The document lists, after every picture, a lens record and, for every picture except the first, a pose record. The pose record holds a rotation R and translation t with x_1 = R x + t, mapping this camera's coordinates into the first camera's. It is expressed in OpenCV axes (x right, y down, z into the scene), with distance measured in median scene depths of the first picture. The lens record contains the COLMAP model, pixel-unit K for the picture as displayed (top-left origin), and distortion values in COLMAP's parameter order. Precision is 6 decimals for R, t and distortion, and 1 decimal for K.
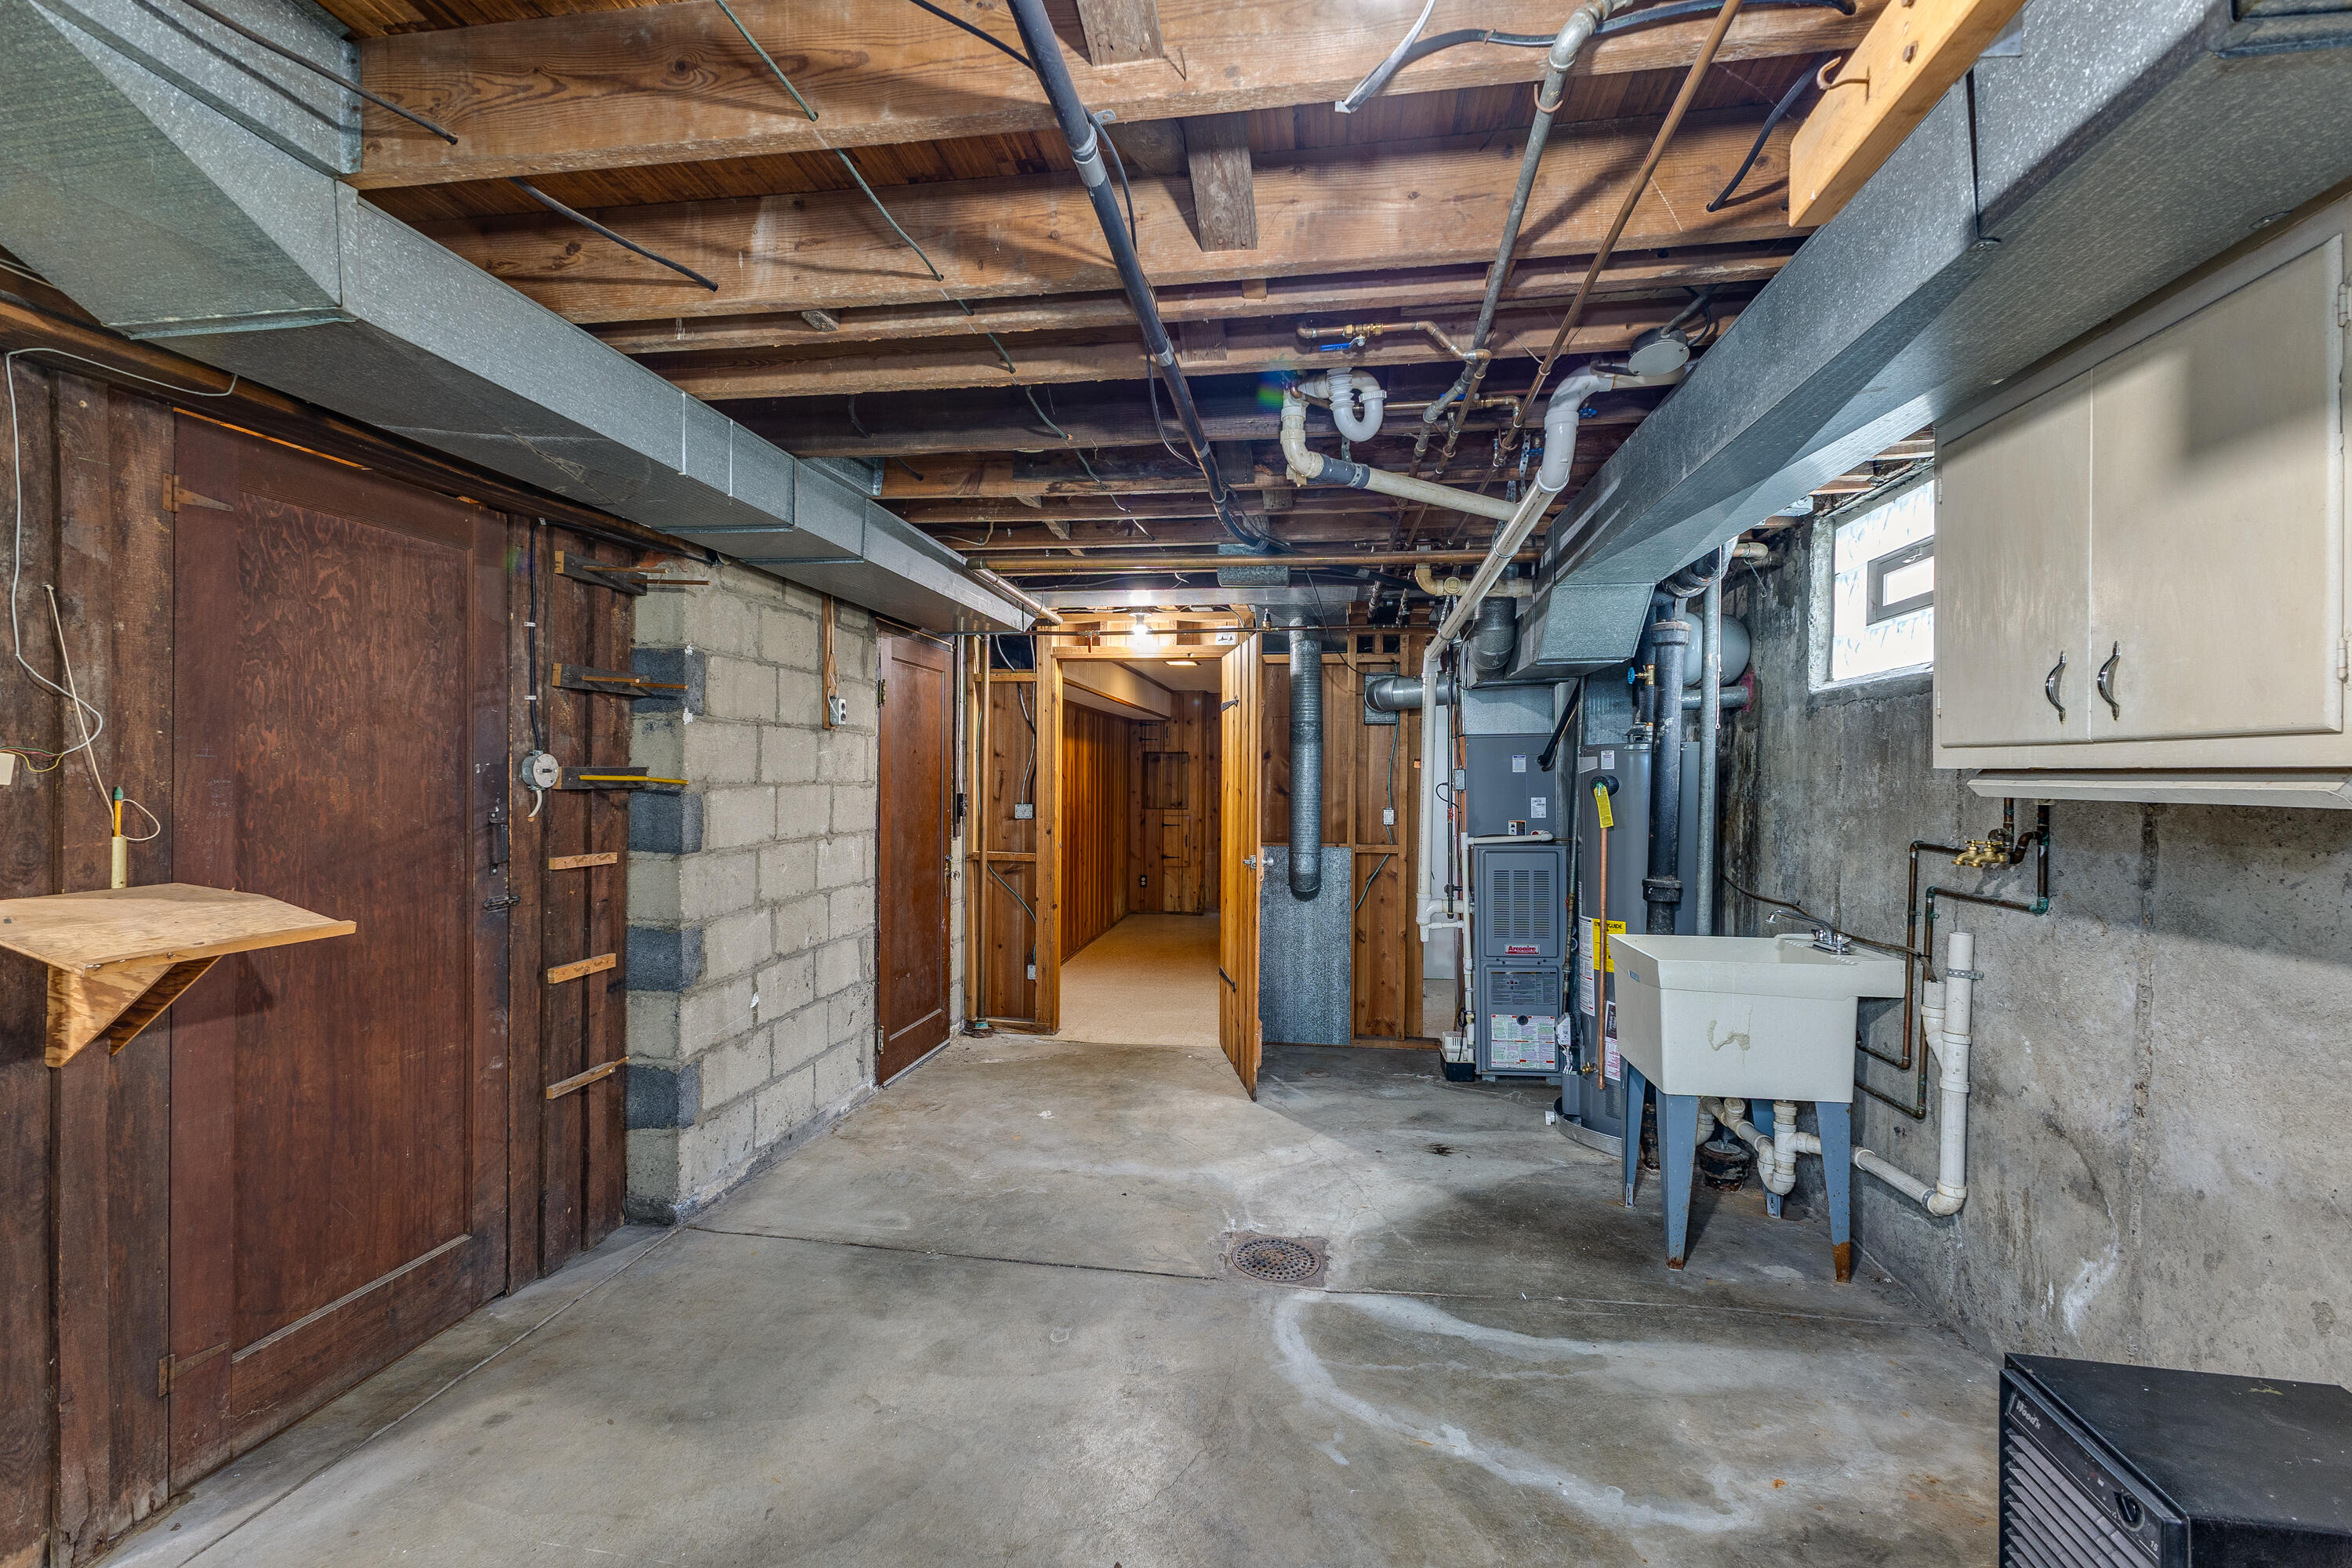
lens RADIAL K [[1033.2, 0, 1192.5], [0, 1033.2, 783.0], [0, 0, 1]] dist [0.011580, -0.002583]
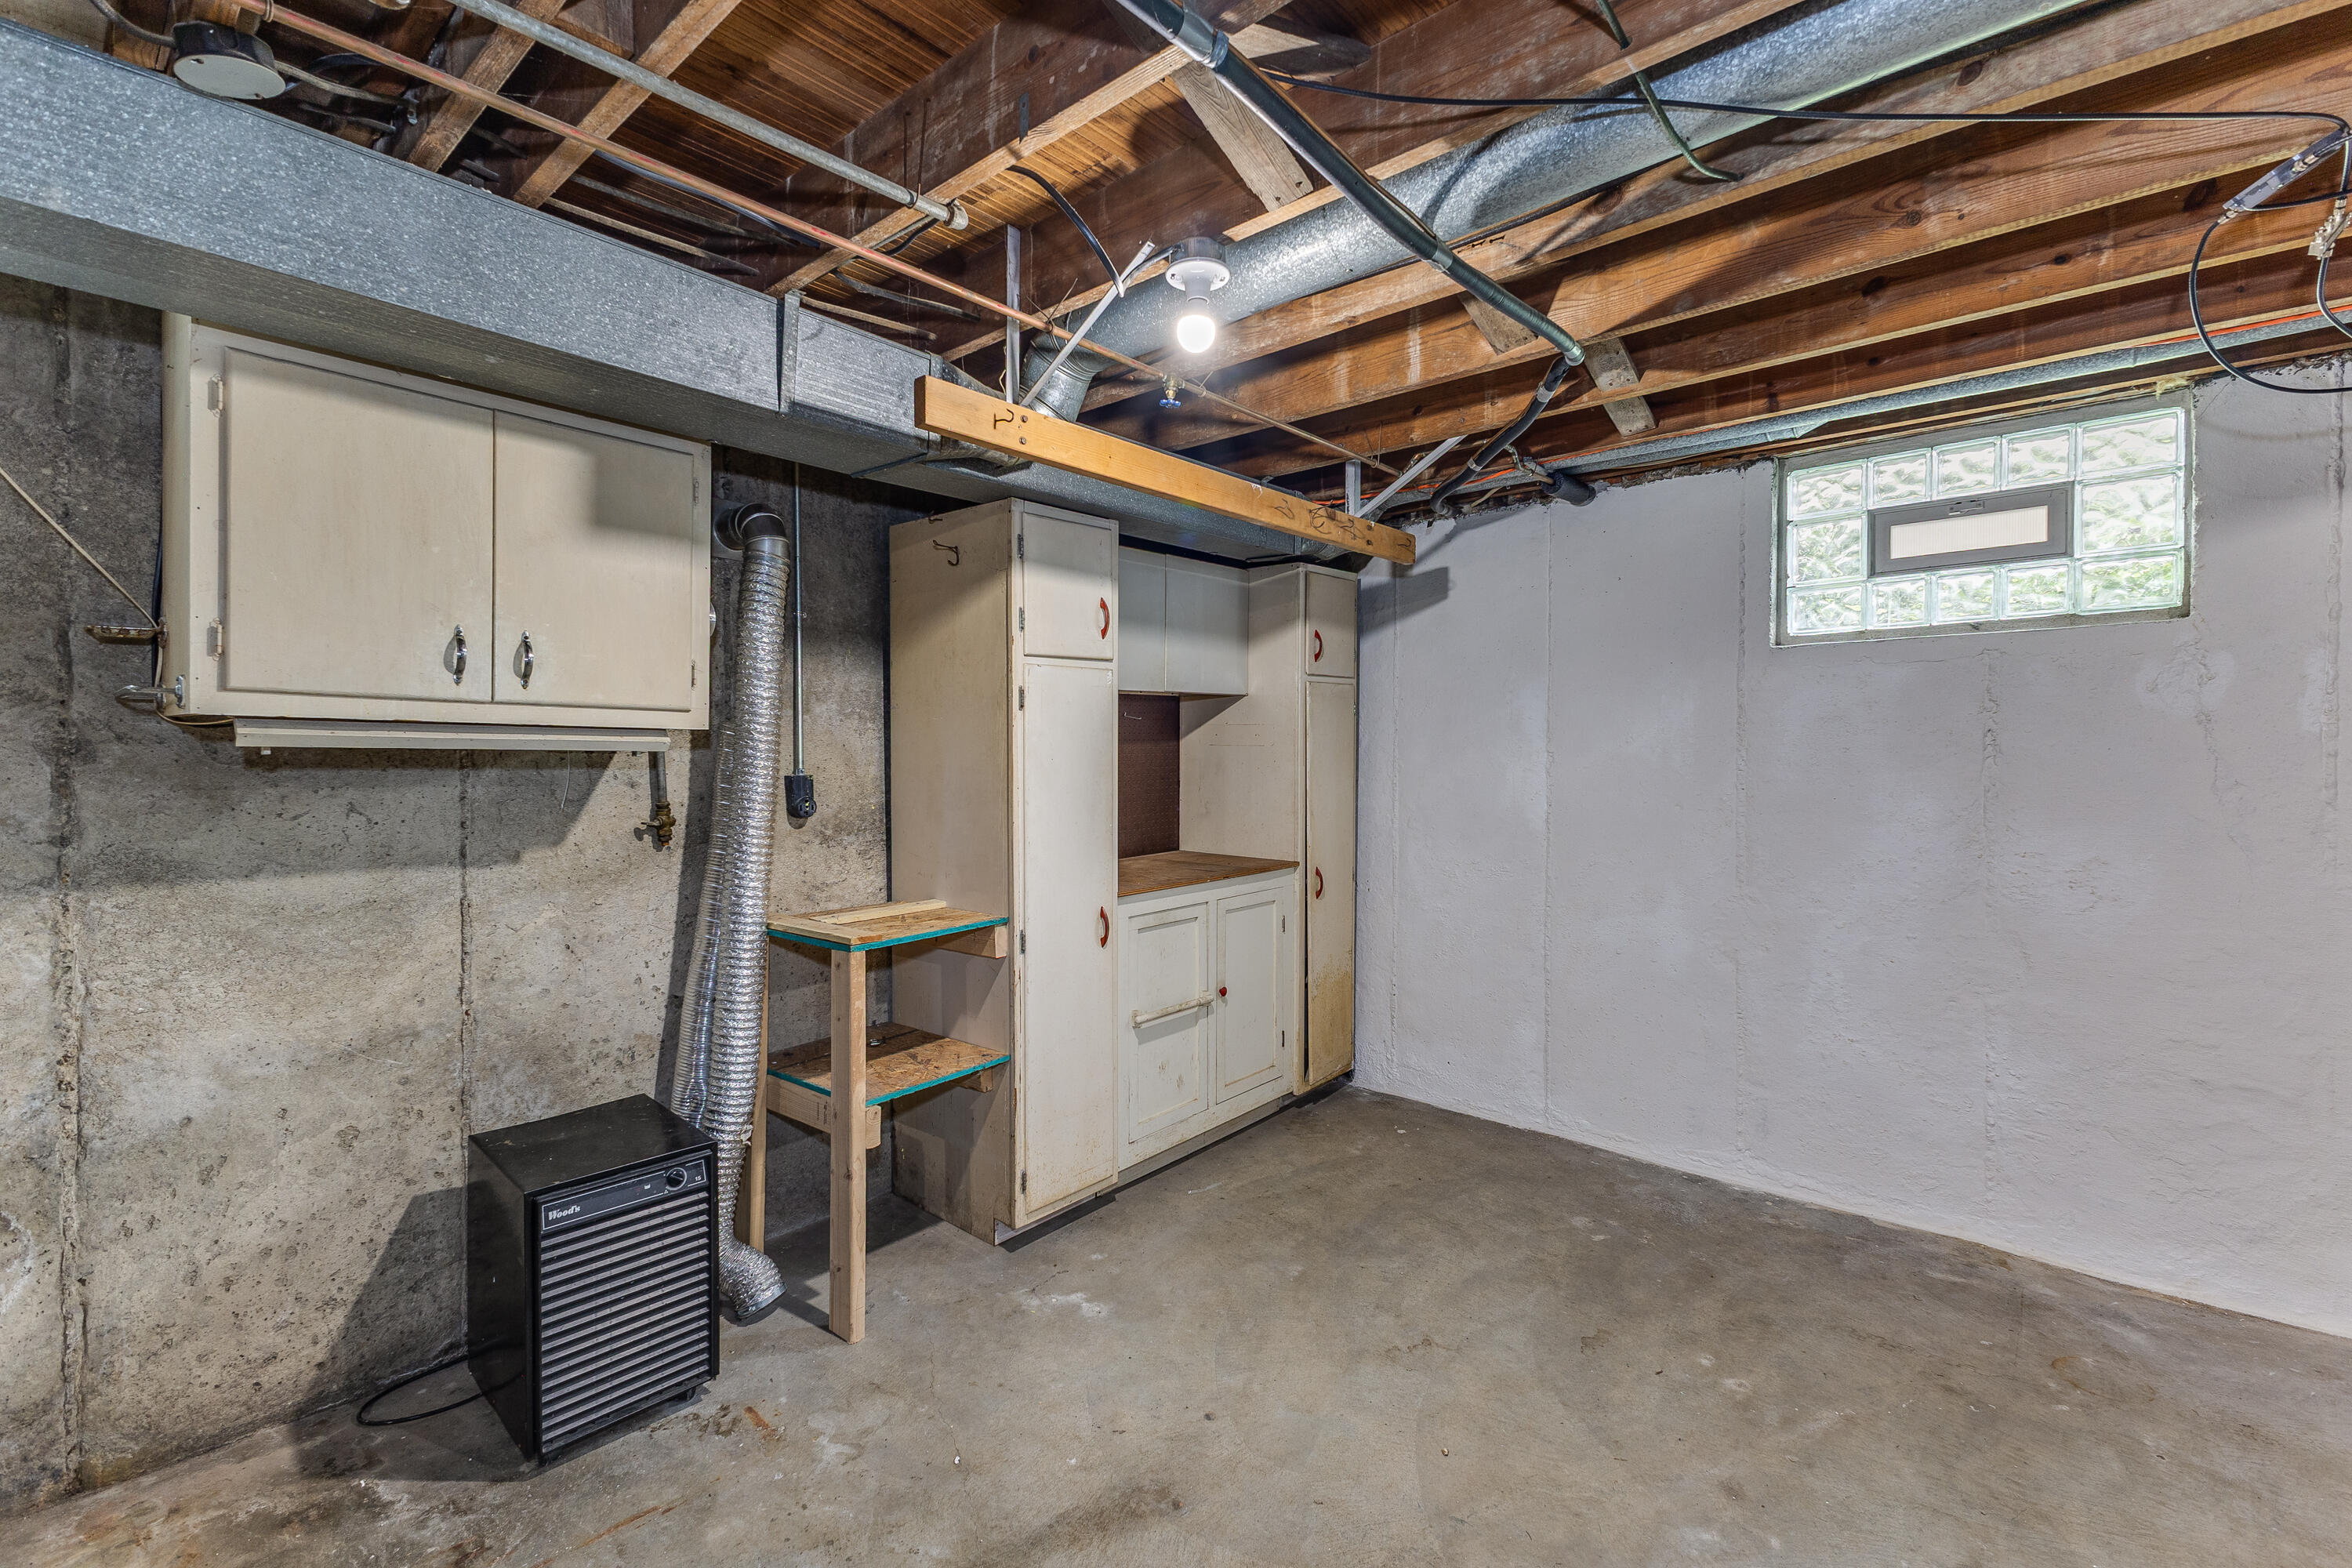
lens RADIAL K [[1033.2, 0, 1185.1], [0, 1033.2, 772.9], [0, 0, 1]] dist [0.011580, -0.002583]
pose [[-0.839434, -0.017909, 0.543166, -0.193684], [-0.007503, 0.999744, 0.021367, 0.004537], [-0.543410, 0.013861, -0.839353, 0.568897]]
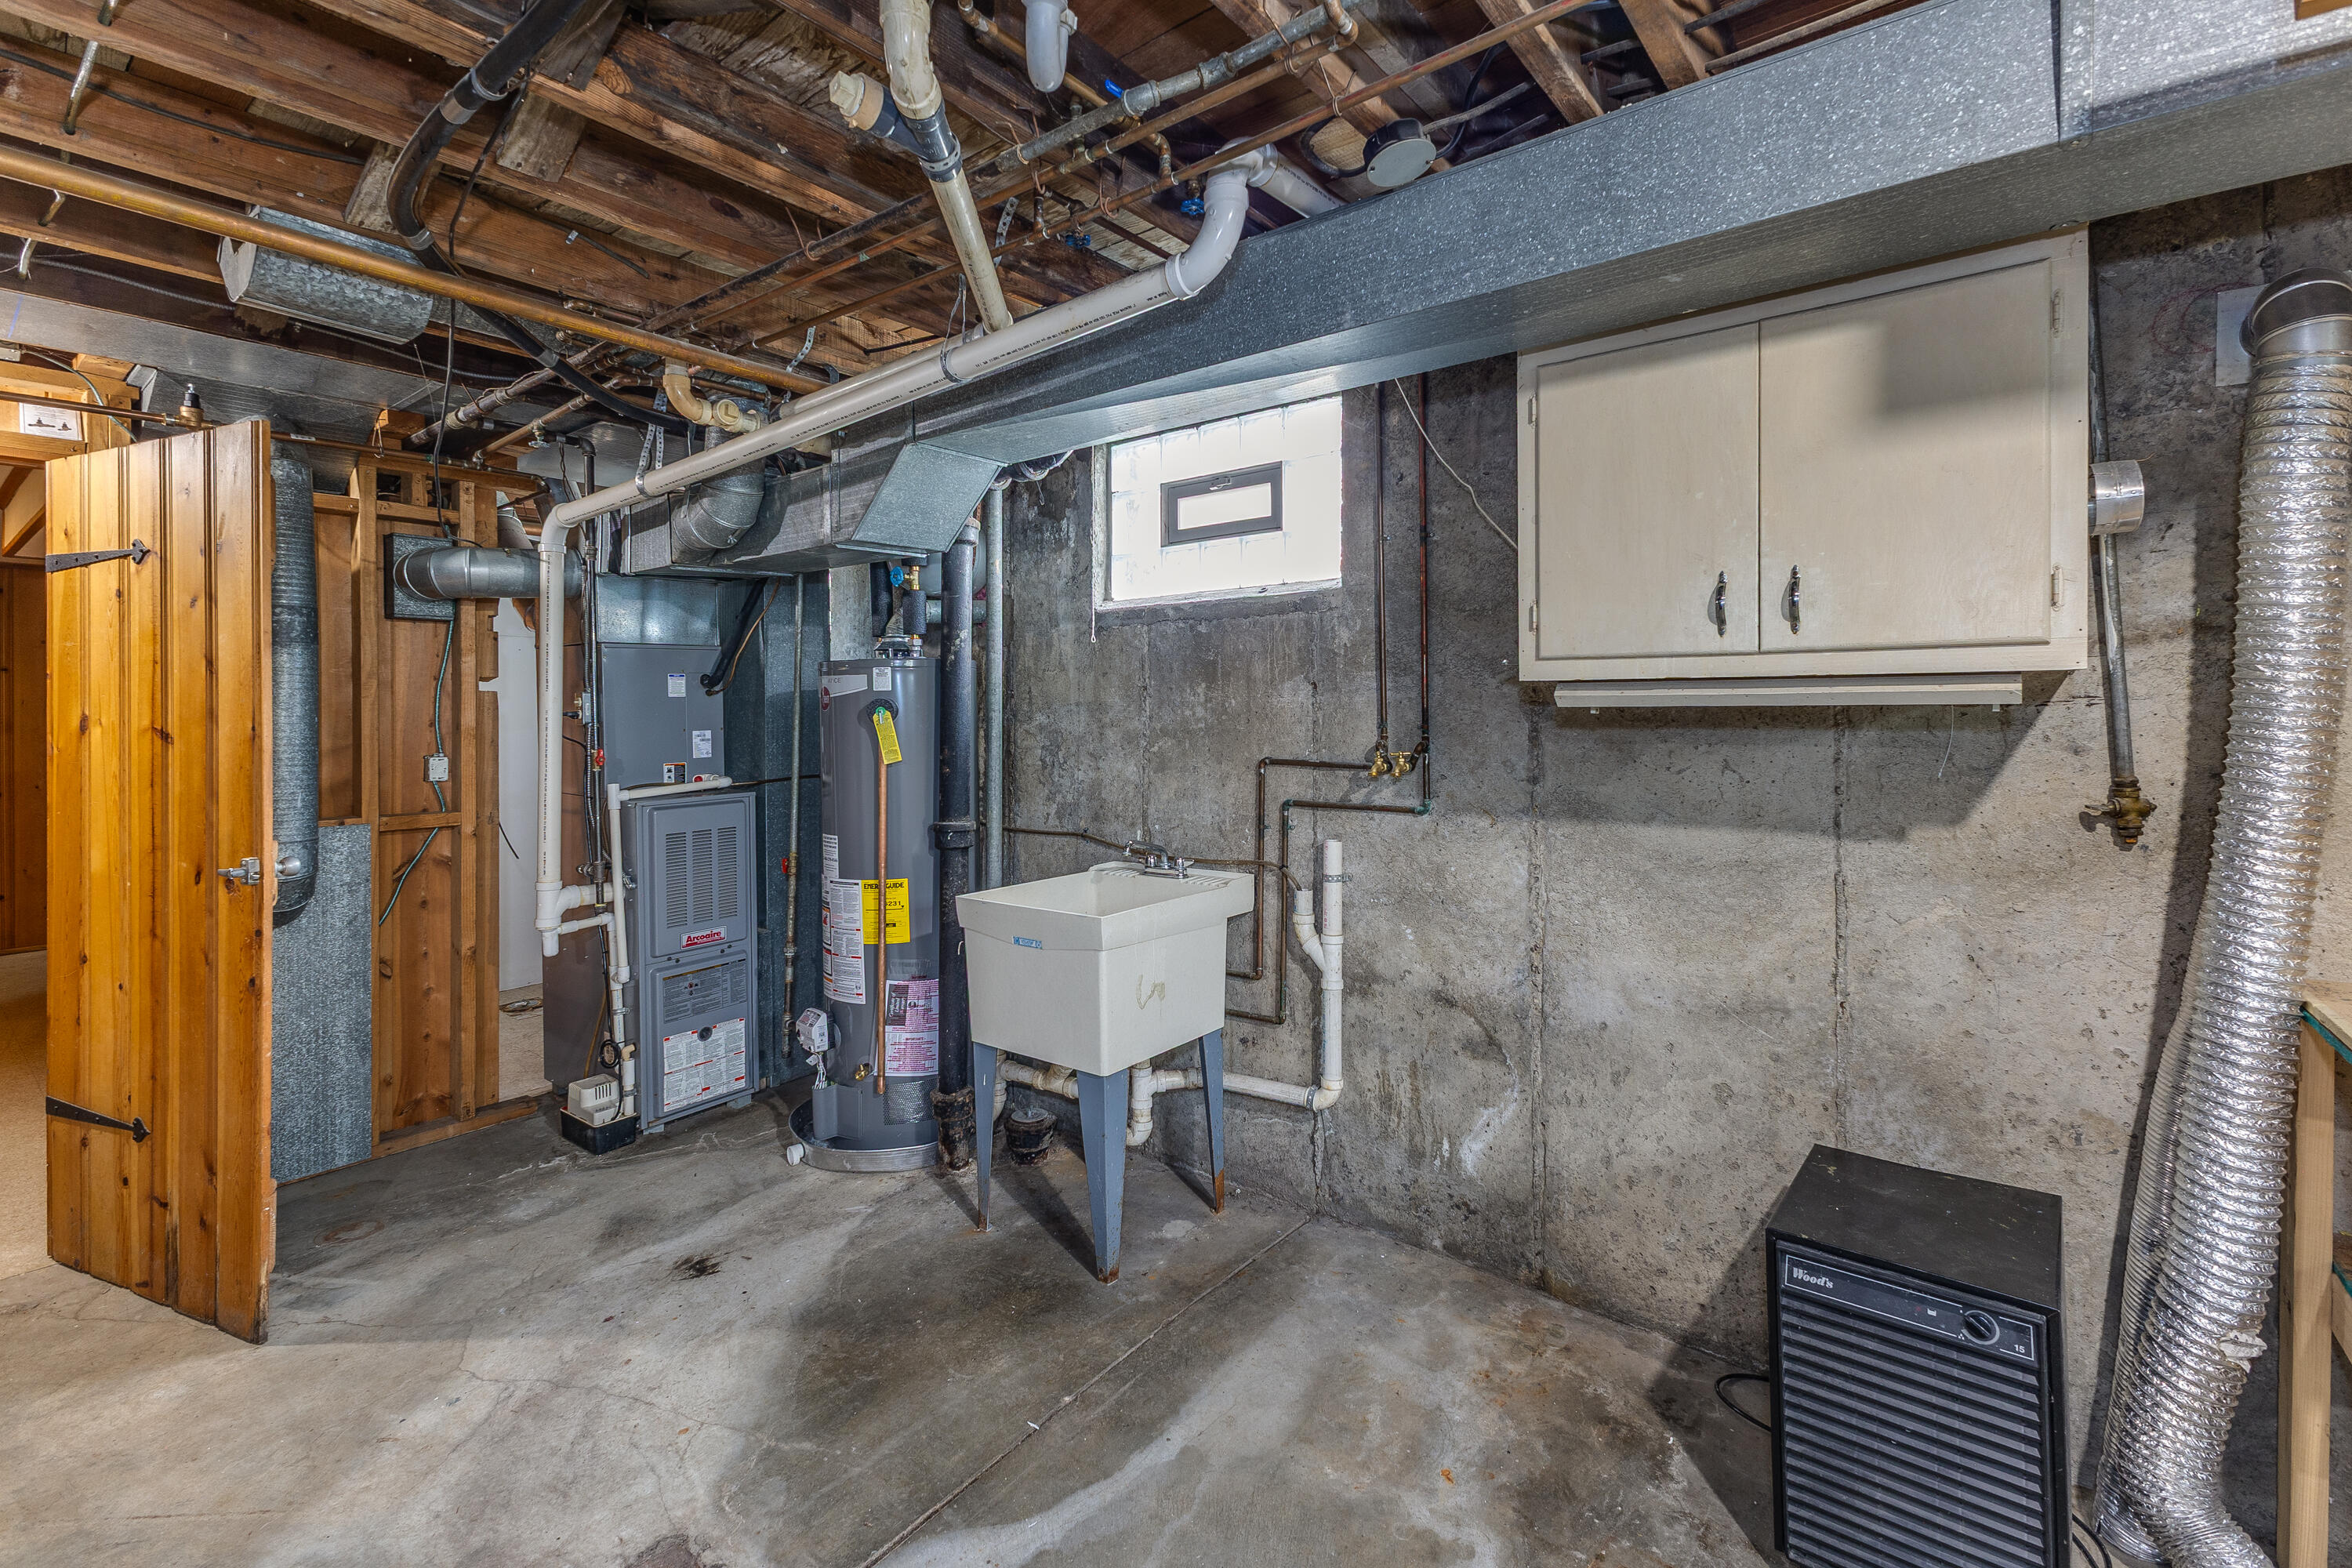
lens RADIAL K [[1033.2, 0, 1182.3], [0, 1033.2, 710.4], [0, 0, 1]] dist [0.011580, -0.002583]
pose [[0.502821, -0.007264, 0.864360, -0.149908], [0.014627, 0.999893, -0.000106, 0.004818], [-0.864267, 0.012696, 0.502874, 0.344863]]
